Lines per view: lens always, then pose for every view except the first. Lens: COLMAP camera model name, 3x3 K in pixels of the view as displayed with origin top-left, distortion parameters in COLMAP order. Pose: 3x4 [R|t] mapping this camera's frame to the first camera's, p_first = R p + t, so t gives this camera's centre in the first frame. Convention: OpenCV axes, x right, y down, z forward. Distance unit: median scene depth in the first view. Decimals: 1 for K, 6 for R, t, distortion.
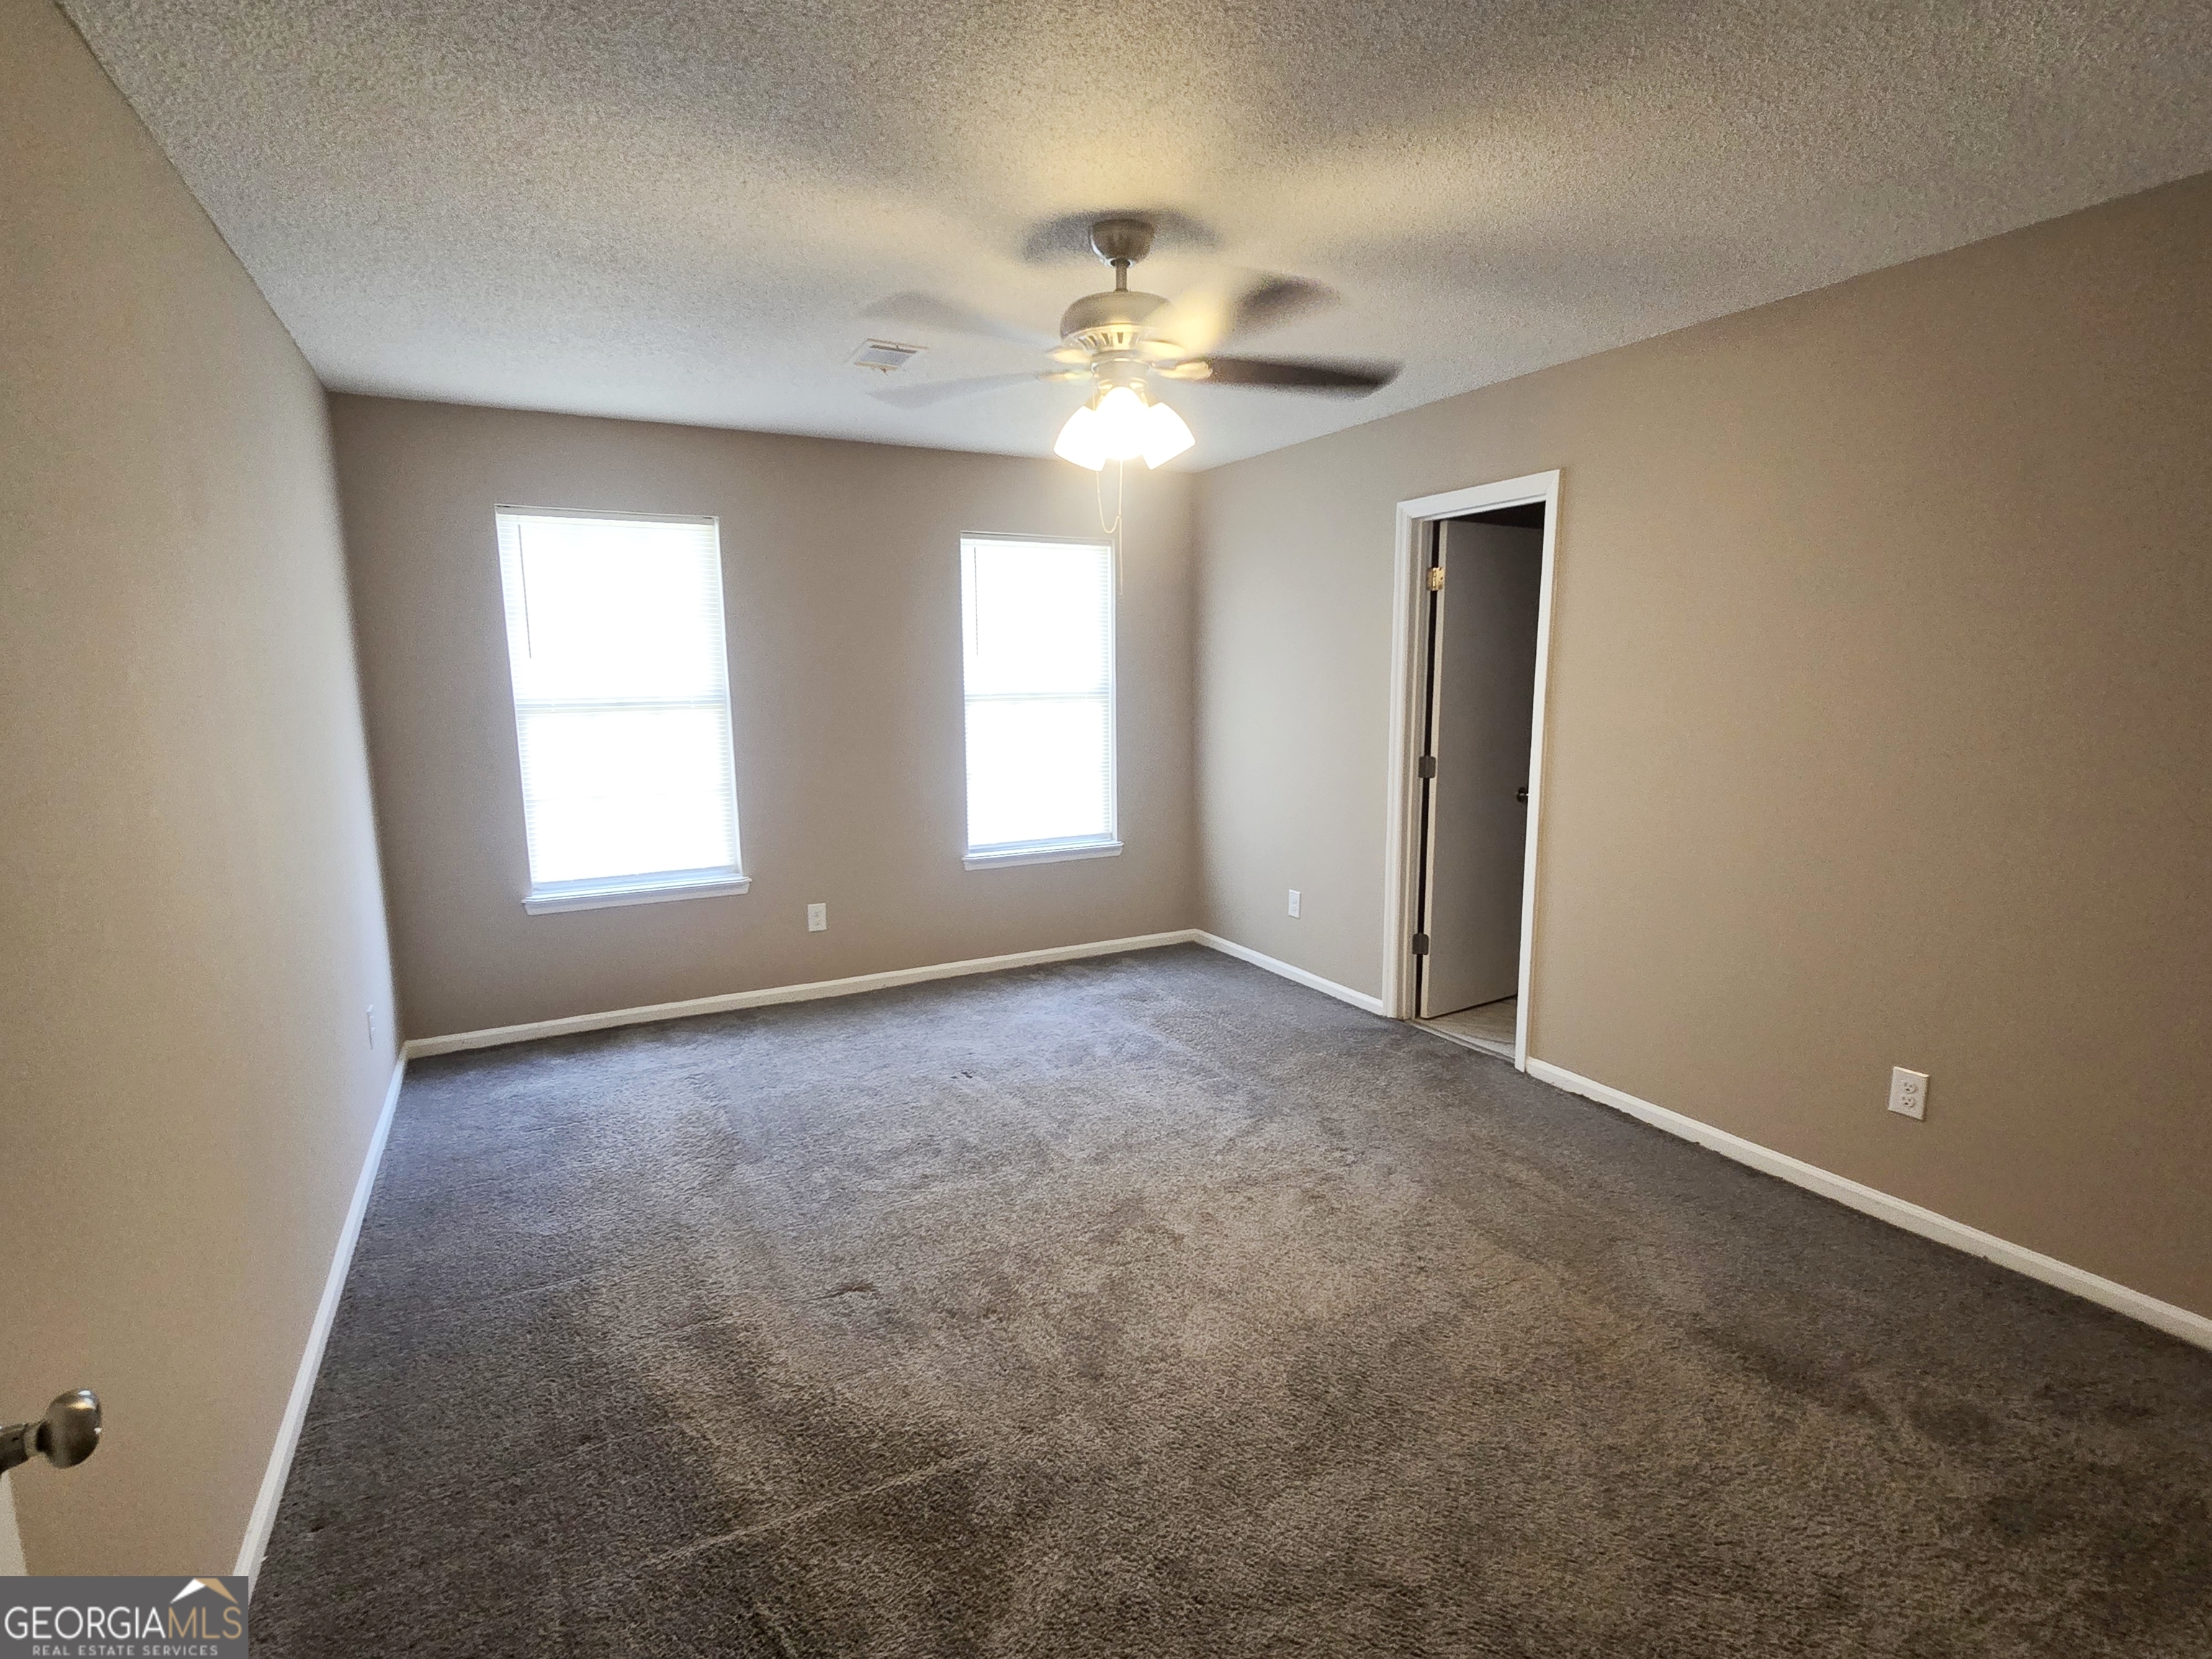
lens RADIAL K [[1057.5, 0, 1108.4], [0, 1057.5, 830.7], [0, 0, 1]] dist [-0.000062, -0.000159]
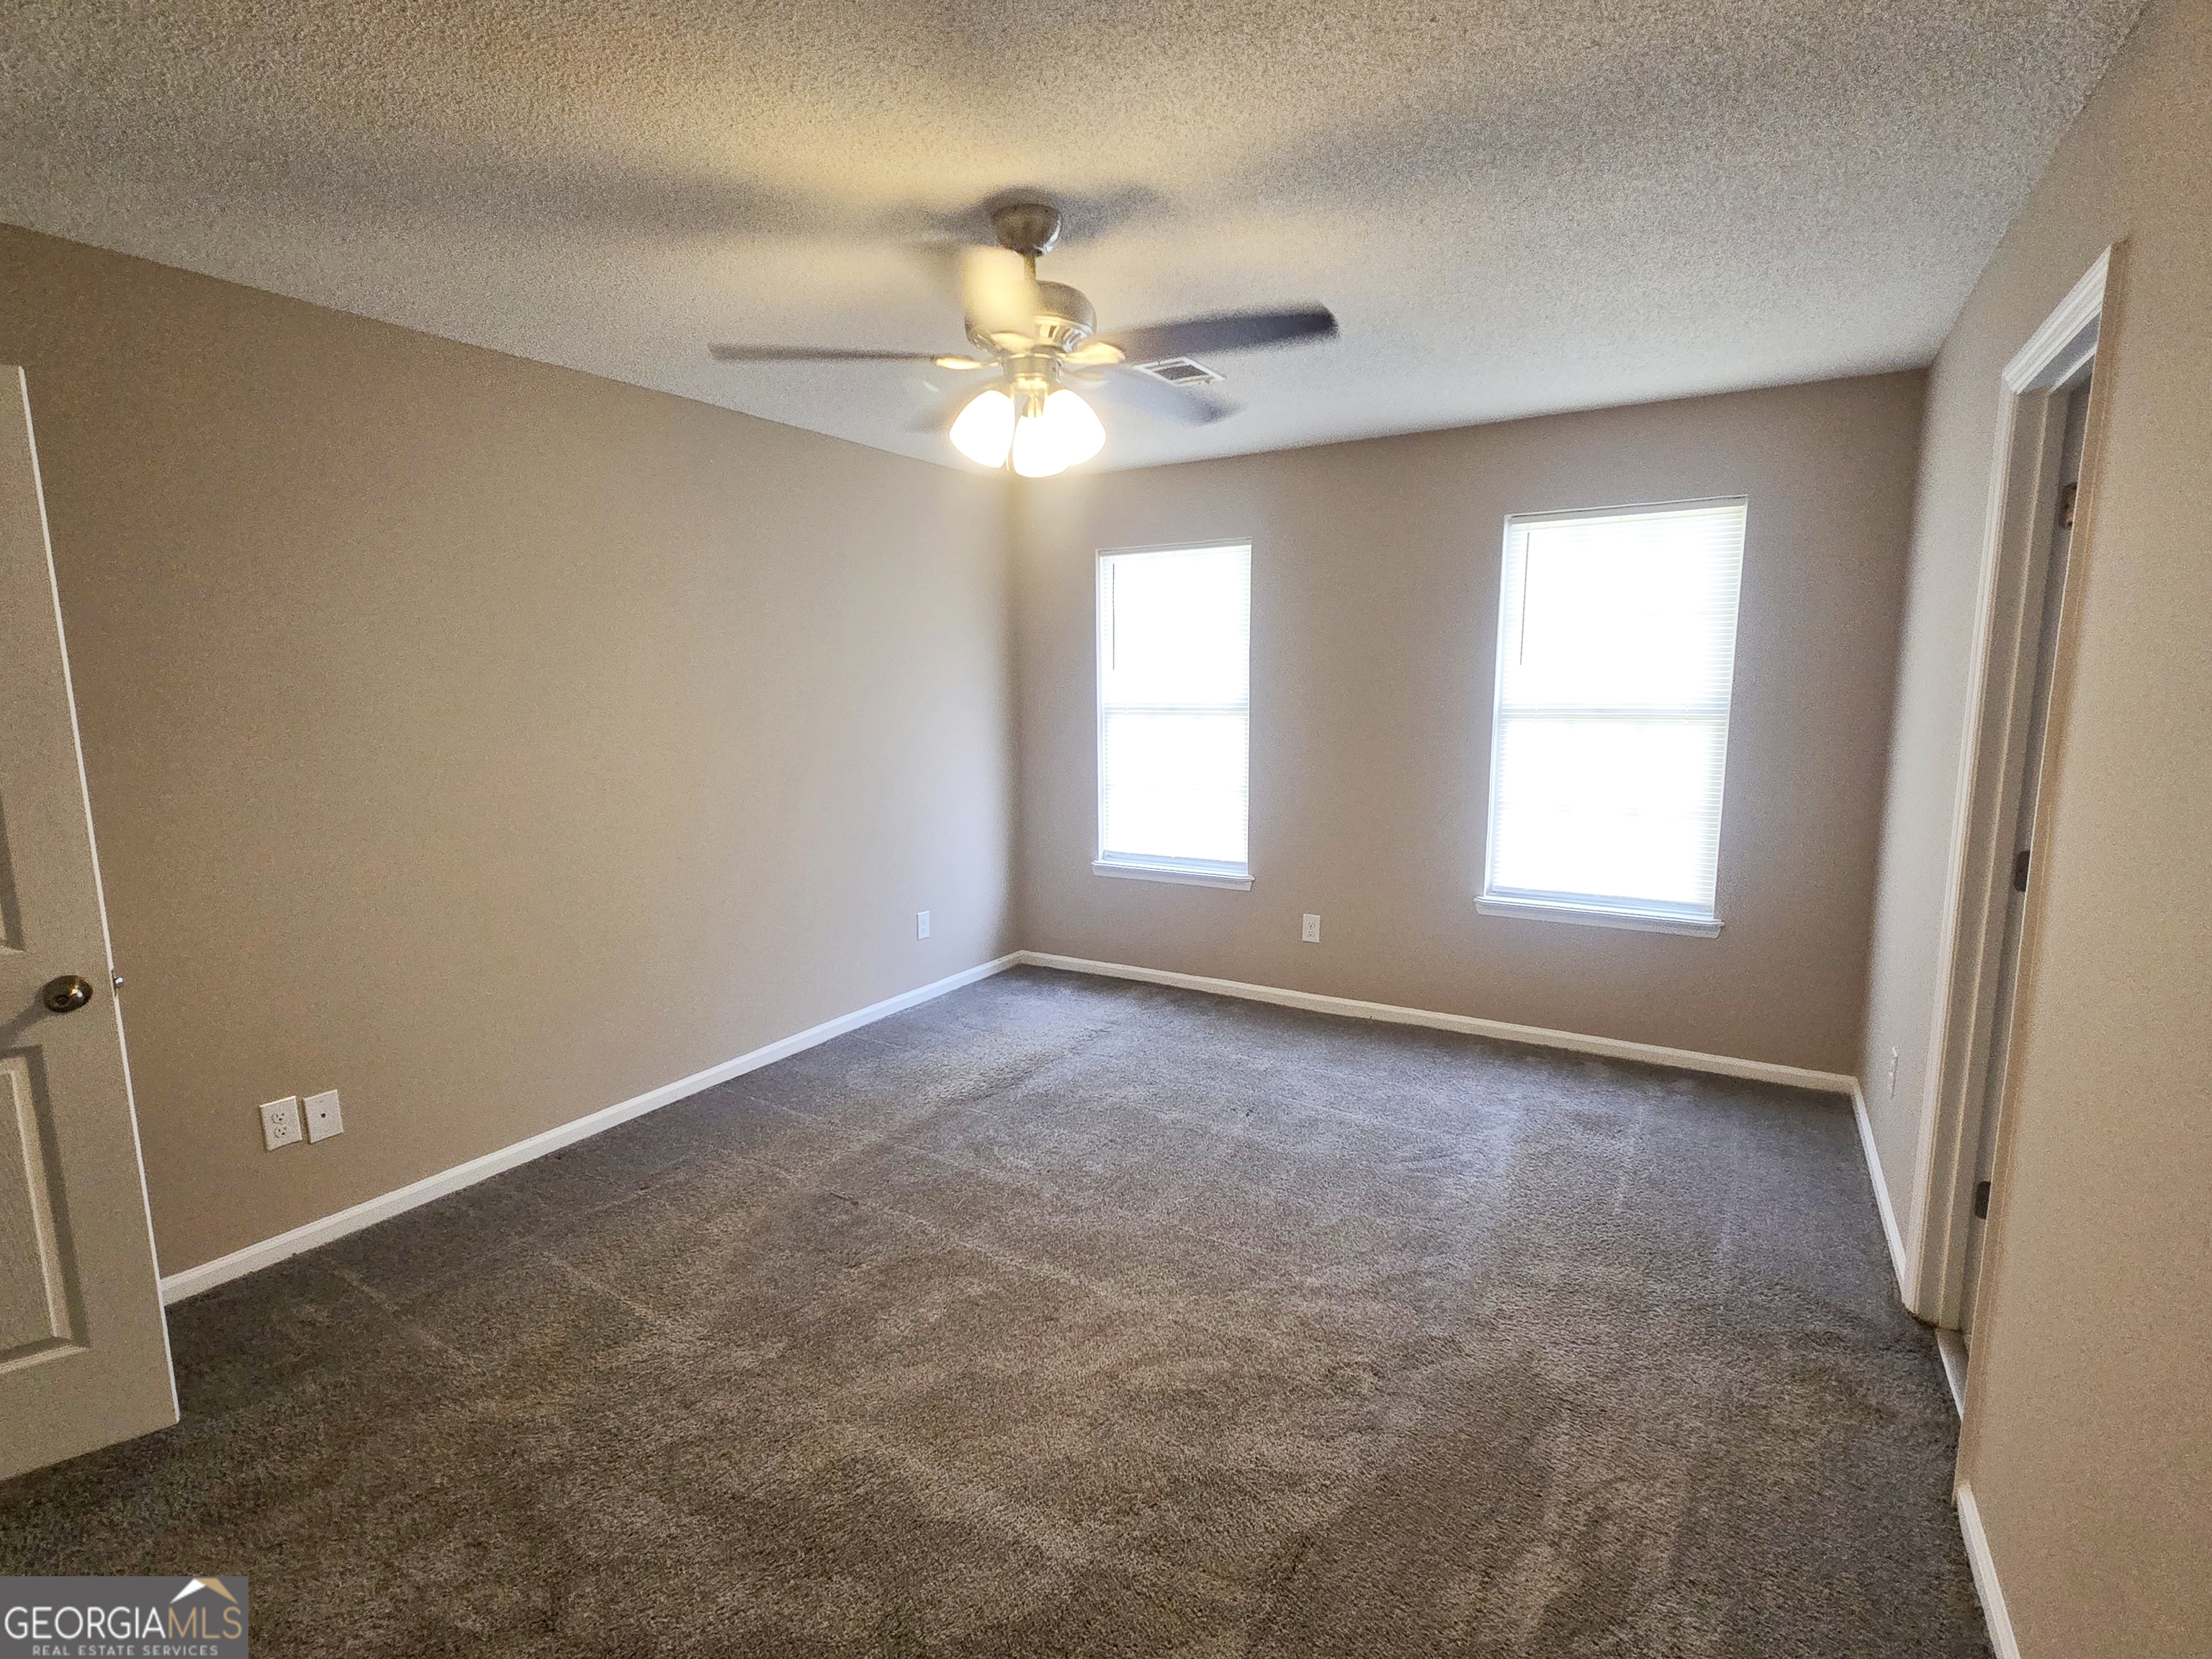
lens RADIAL K [[1057.5, 0, 1108.4], [0, 1057.5, 830.7], [0, 0, 1]] dist [-0.000062, -0.000159]
pose [[0.509652, 0.121800, -0.851715, 0.499269], [-0.127050, 0.989730, 0.065513, -0.053999], [0.850948, 0.074821, 0.519893, 0.340778]]
